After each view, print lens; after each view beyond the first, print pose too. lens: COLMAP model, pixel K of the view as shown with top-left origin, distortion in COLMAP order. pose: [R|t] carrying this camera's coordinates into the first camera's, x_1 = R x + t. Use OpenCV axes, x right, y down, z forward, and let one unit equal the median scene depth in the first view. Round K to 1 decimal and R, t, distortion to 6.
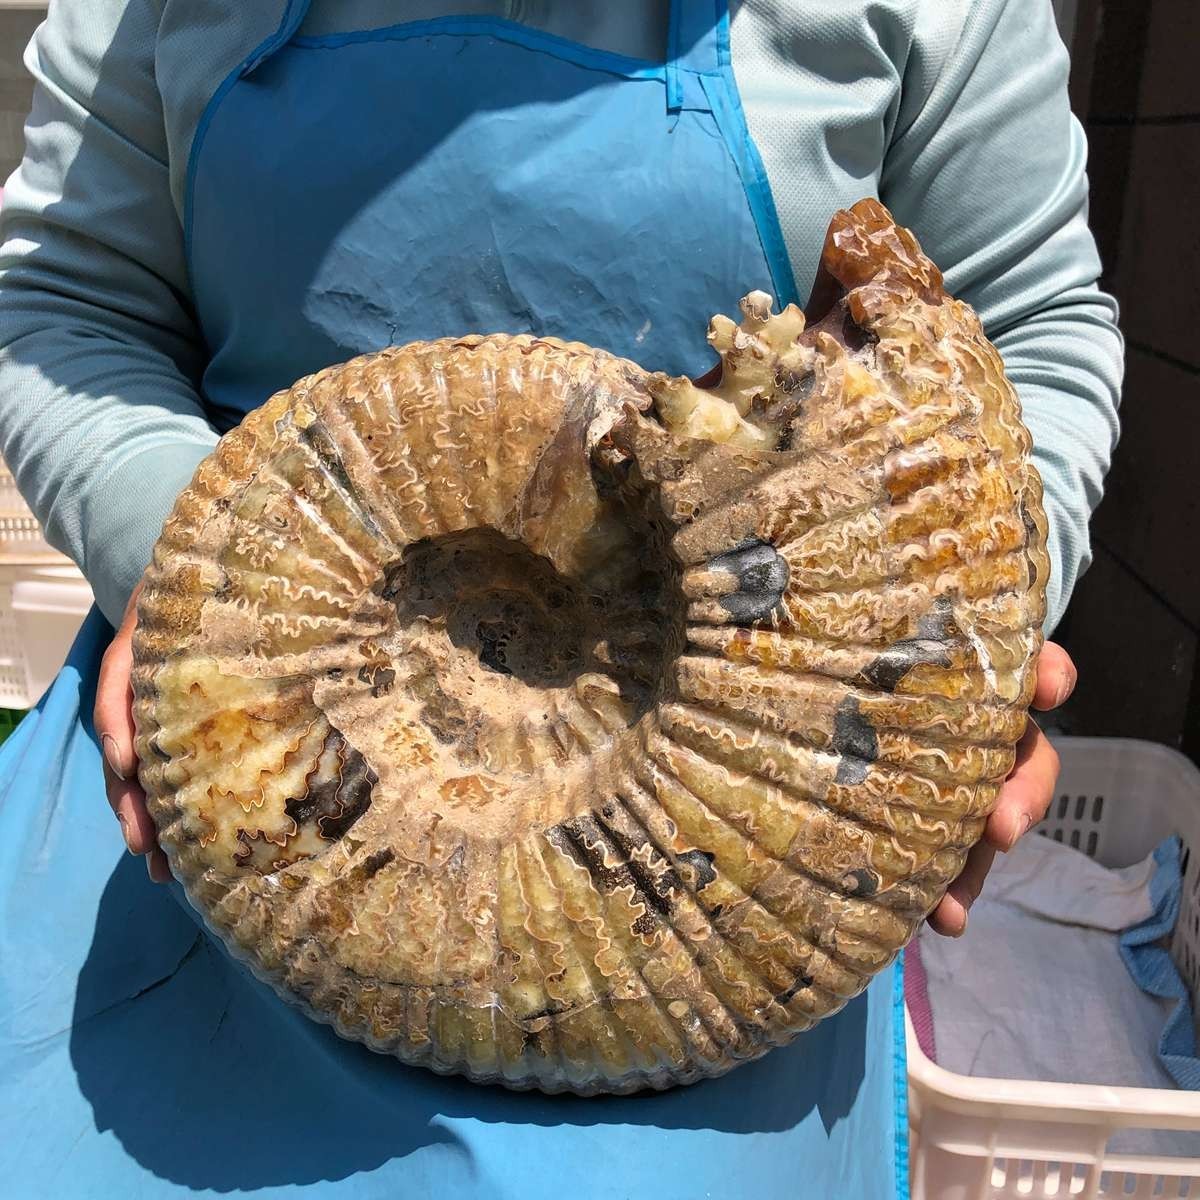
lens RADIAL K [[1241.4, 0, 612.9], [0, 1241.4, 572.0], [0, 0, 1]] dist [0.101072, -0.533794]
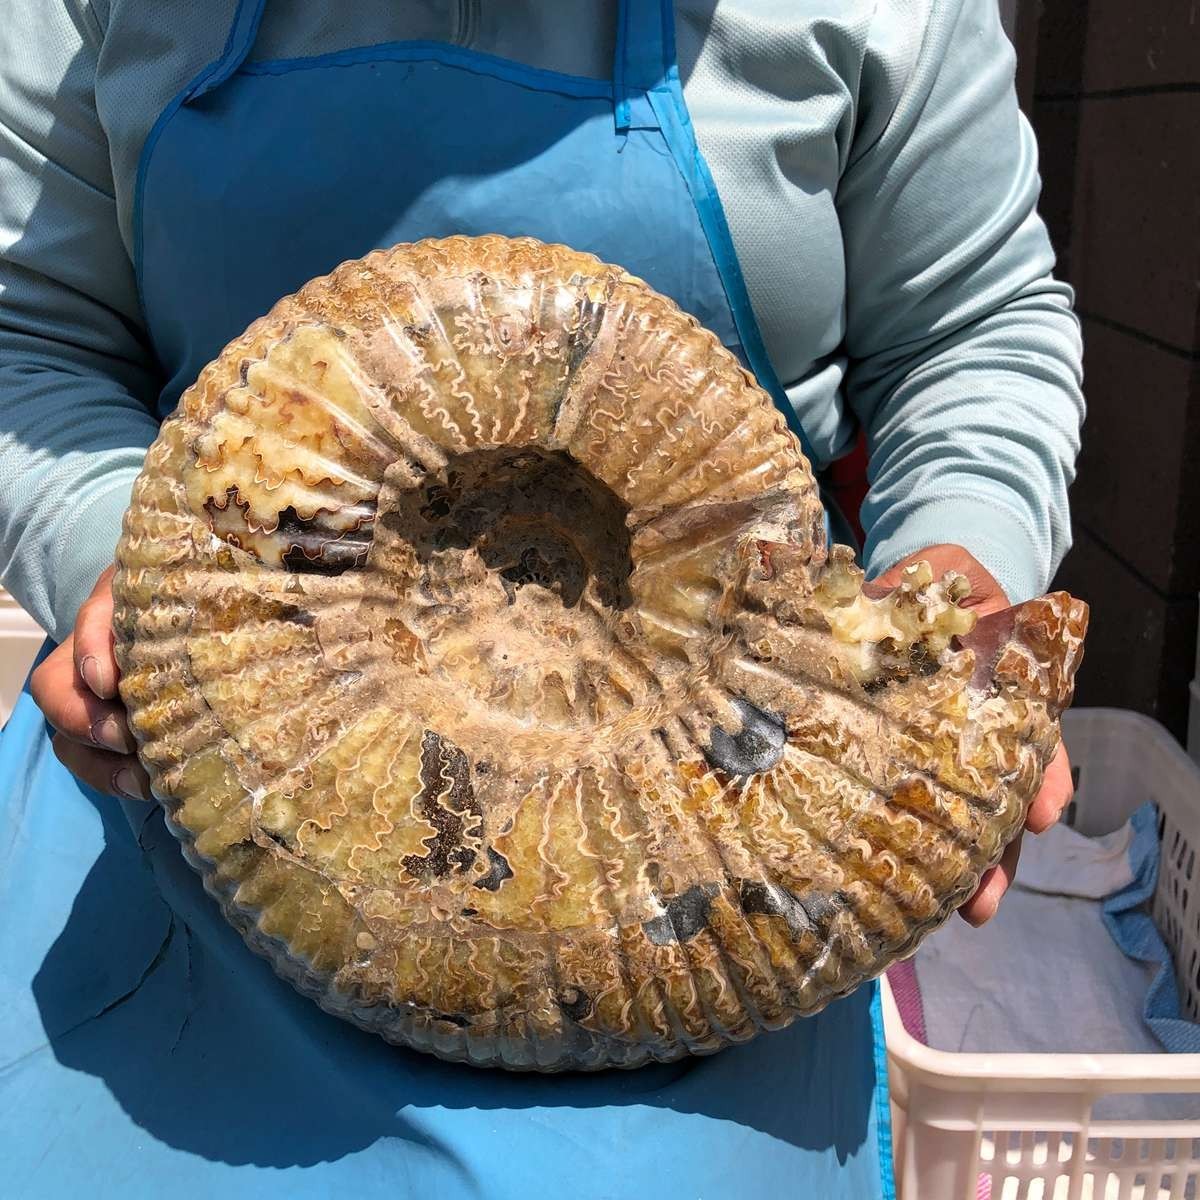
lens RADIAL K [[1241.4, 0, 612.9], [0, 1241.4, 572.0], [0, 0, 1]] dist [0.101072, -0.533794]
pose [[0.601387, 0.796860, 0.057850, -0.127359], [-0.794361, 0.604114, -0.063543, 0.075518], [-0.085583, -0.007740, 0.996301, -0.025428]]
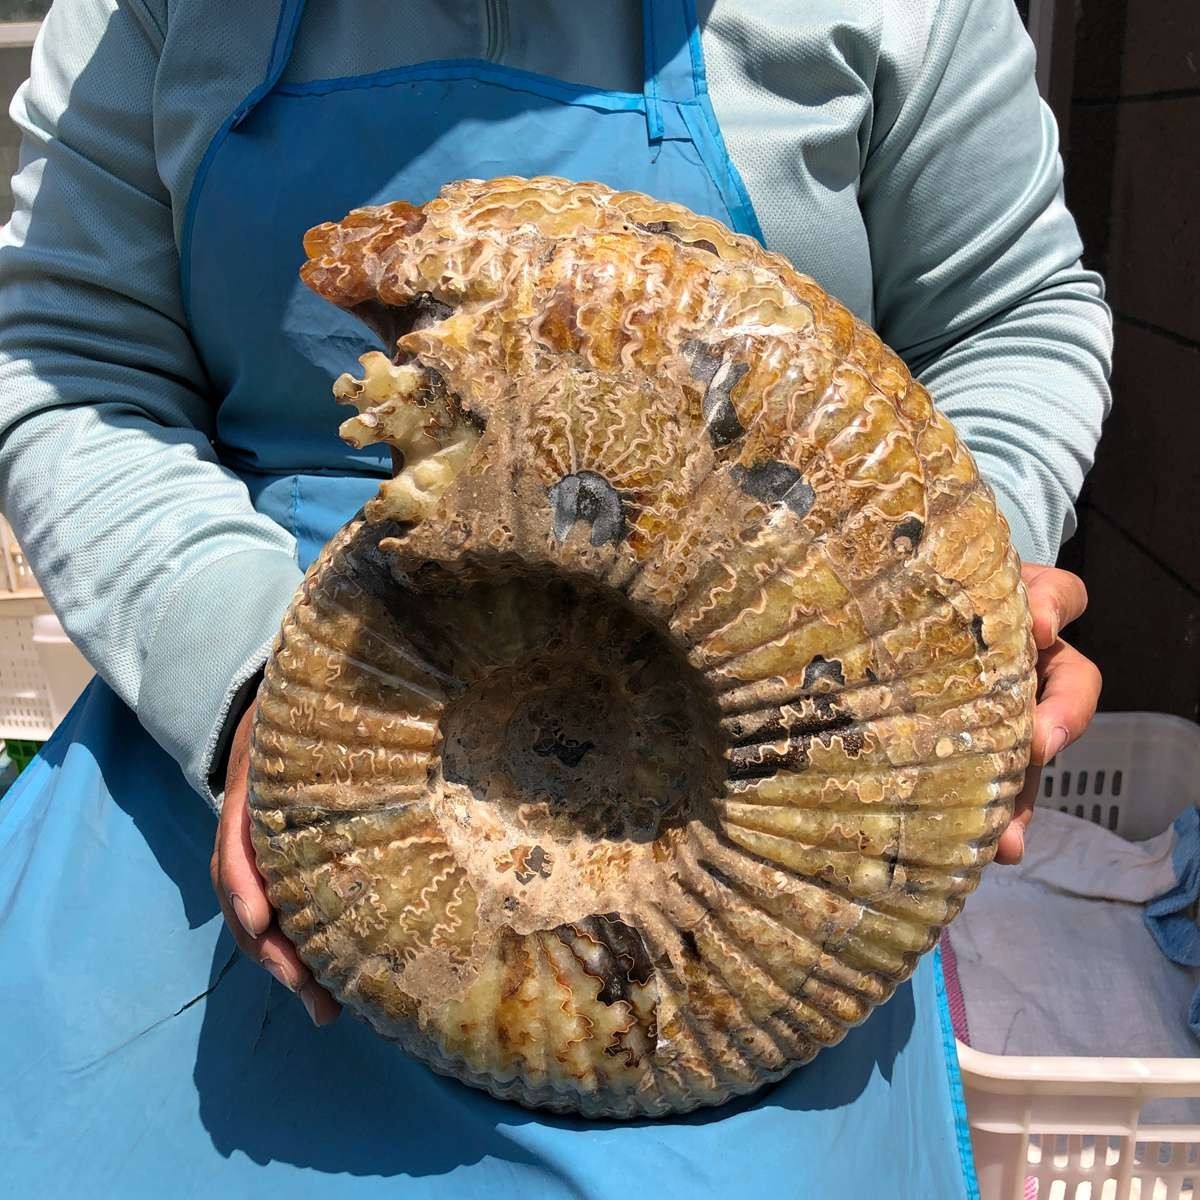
lens RADIAL K [[1241.4, 0, 612.9], [0, 1241.4, 572.0], [0, 0, 1]] dist [0.101072, -0.533794]
pose [[0.423986, -0.904015, -0.054702, 0.126345], [0.905030, 0.425182, -0.011907, 0.058114], [0.034023, -0.044459, 0.998432, -0.018809]]
